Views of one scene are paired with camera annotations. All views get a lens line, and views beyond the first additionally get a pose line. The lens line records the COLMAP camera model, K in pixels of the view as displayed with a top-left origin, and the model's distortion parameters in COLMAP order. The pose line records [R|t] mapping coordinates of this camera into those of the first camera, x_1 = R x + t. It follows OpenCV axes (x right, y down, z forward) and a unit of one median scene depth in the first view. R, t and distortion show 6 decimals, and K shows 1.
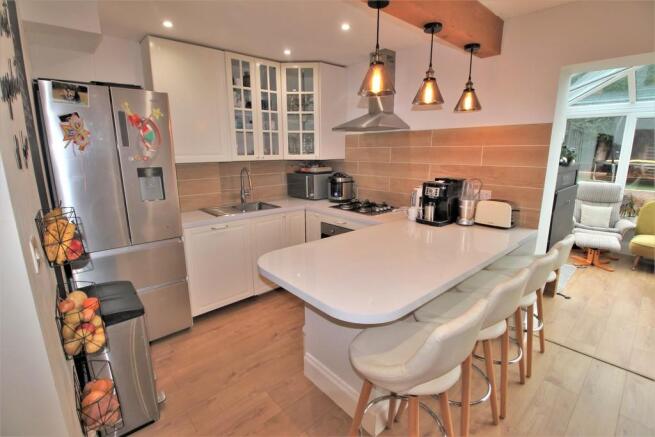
lens RADIAL K [[300.4, 0, 327.5], [0, 300.4, 214.5], [0, 0, 1]] dist [-0.002620, -0.011561]
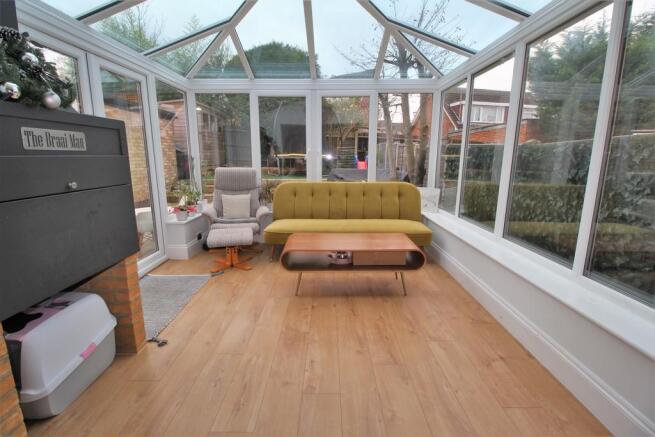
lens RADIAL K [[300.4, 0, 327.5], [0, 300.4, 214.5], [0, 0, 1]] dist [-0.002620, -0.011561]
pose [[0.660203, -0.135920, 0.738686, 0.463910], [0.150822, 0.987448, 0.046894, 0.030154], [-0.735788, 0.080451, 0.672416, 0.240655]]
